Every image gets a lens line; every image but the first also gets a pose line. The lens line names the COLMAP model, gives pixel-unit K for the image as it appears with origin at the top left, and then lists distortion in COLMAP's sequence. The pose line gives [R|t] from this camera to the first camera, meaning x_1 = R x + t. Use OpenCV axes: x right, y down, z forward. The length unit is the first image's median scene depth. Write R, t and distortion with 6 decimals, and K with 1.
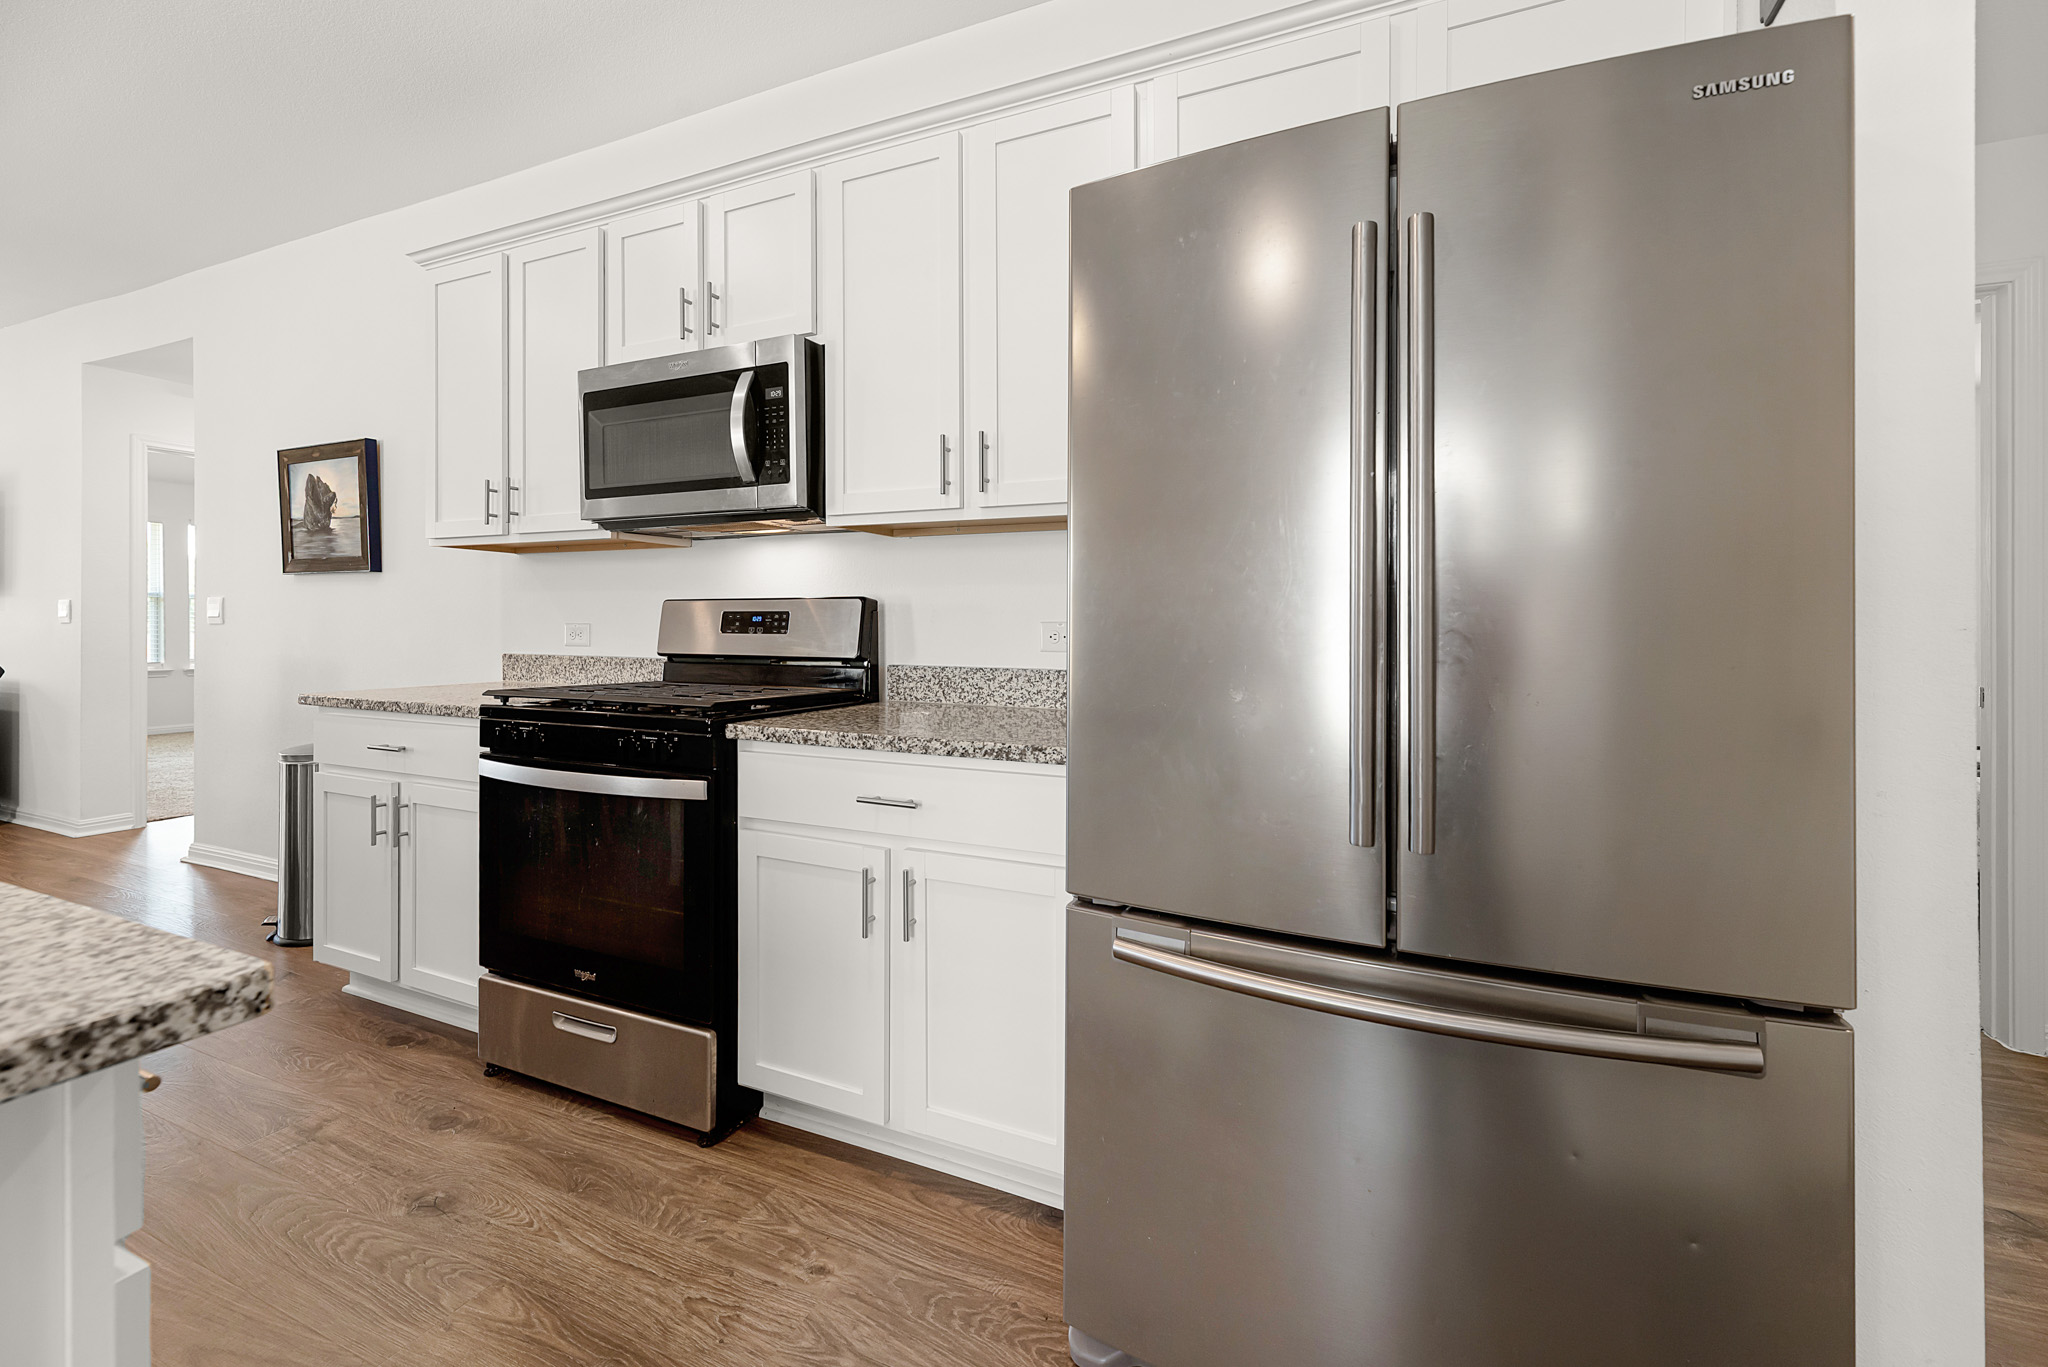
lens RADIAL K [[842.0, 0, 1030.5], [0, 842.0, 631.5], [0, 0, 1]] dist [-0.000256, -0.000010]
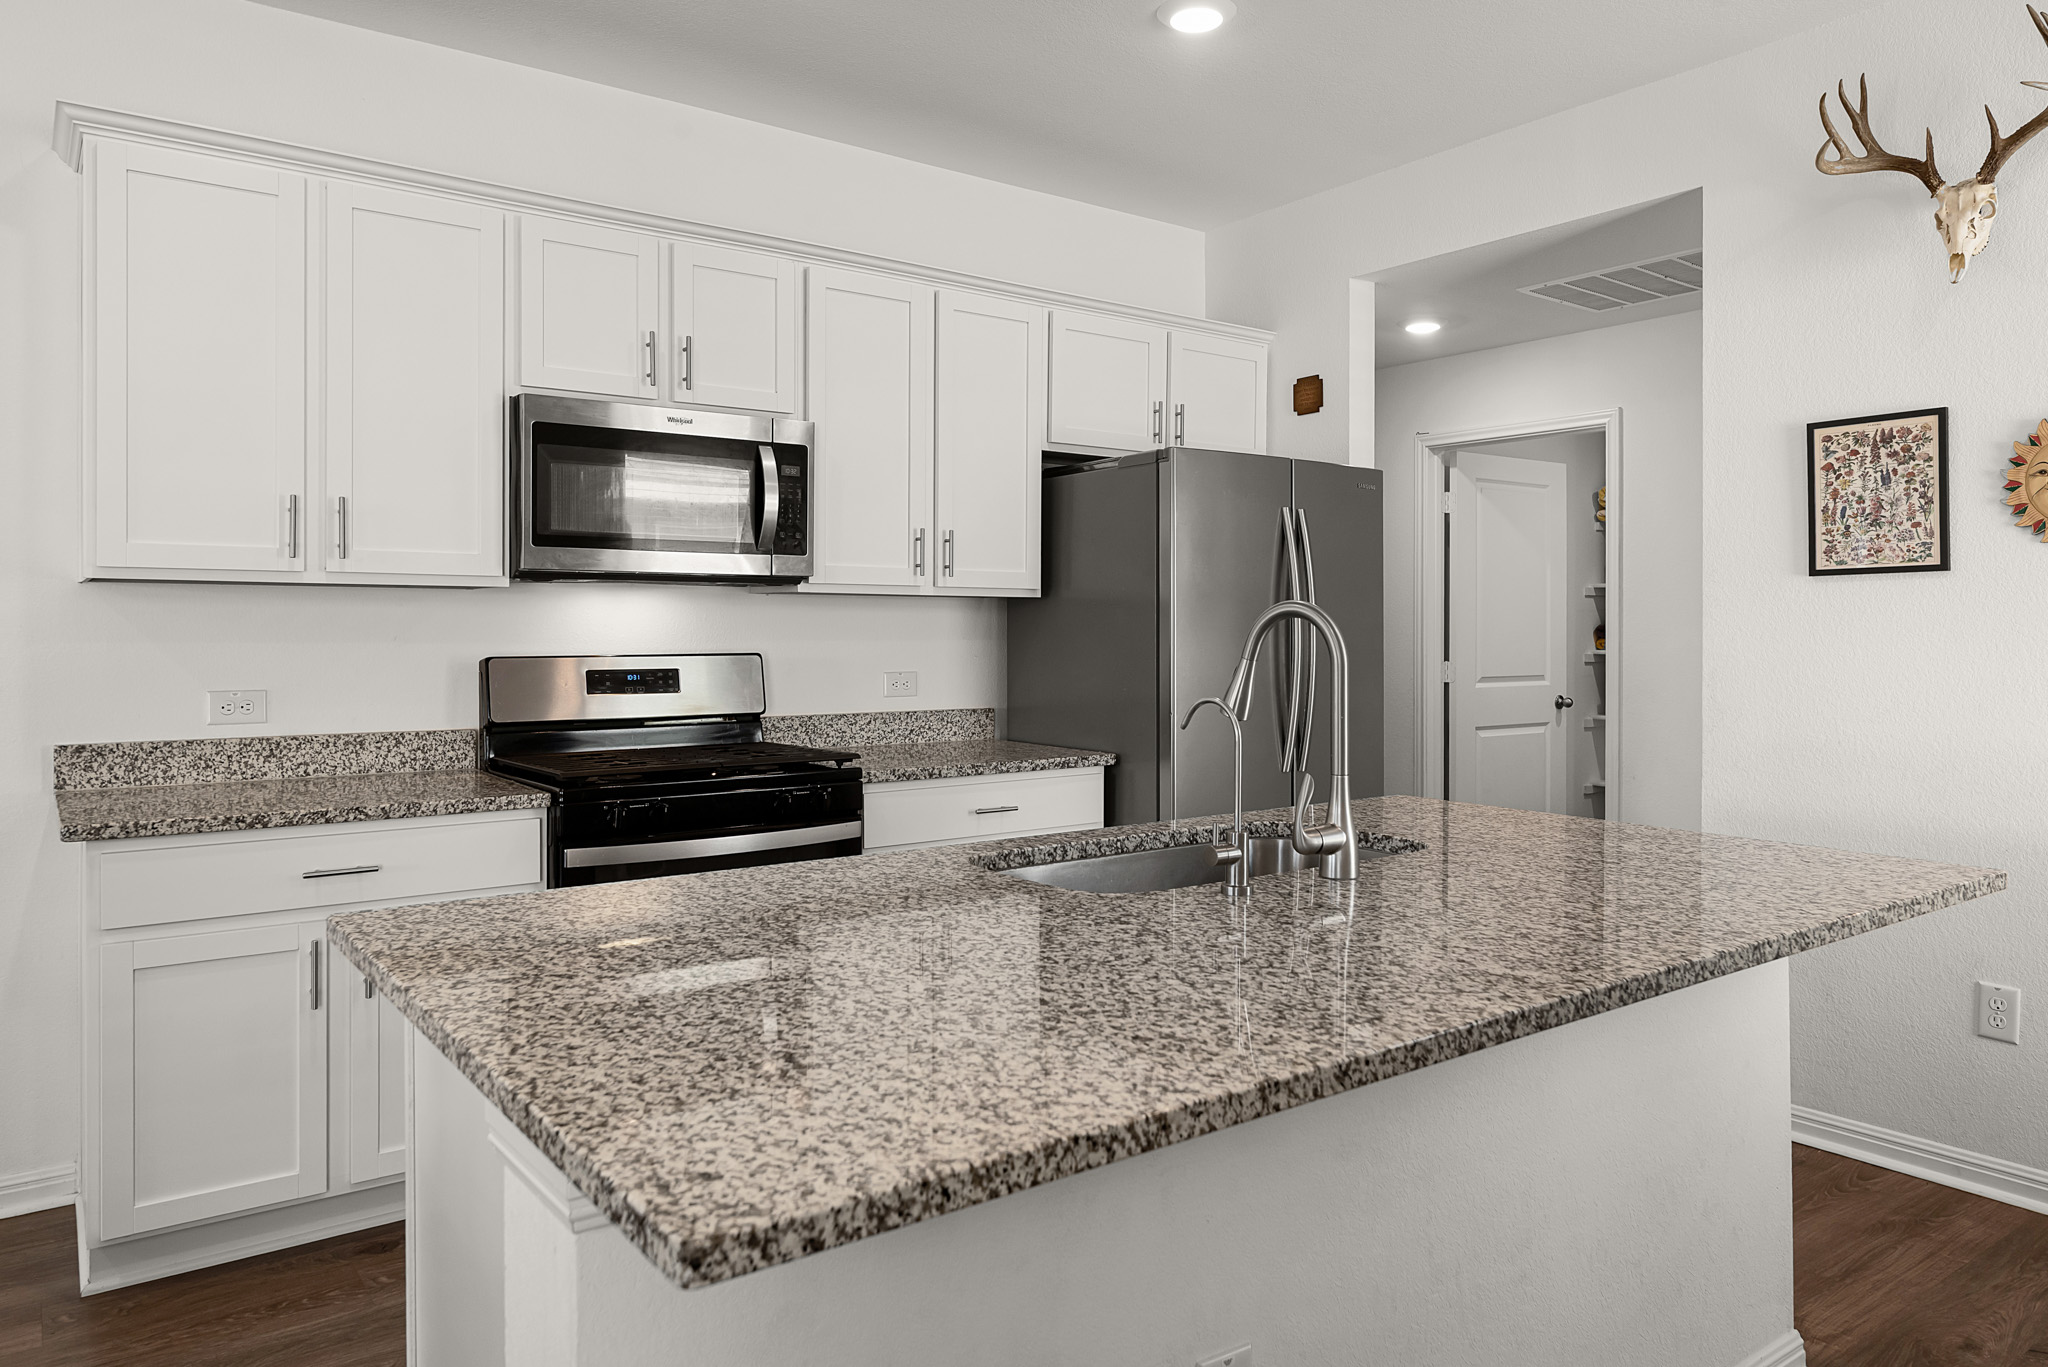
lens RADIAL K [[1380.9, 0, 1022.9], [0, 1380.9, 673.8], [0, 0, 1]] dist [-0.004030, -0.000535]
pose [[0.493055, -0.037008, 0.869210, -1.538080], [0.004991, 0.999199, 0.039712, -0.082732], [-0.869984, -0.015242, 0.492845, -0.120952]]
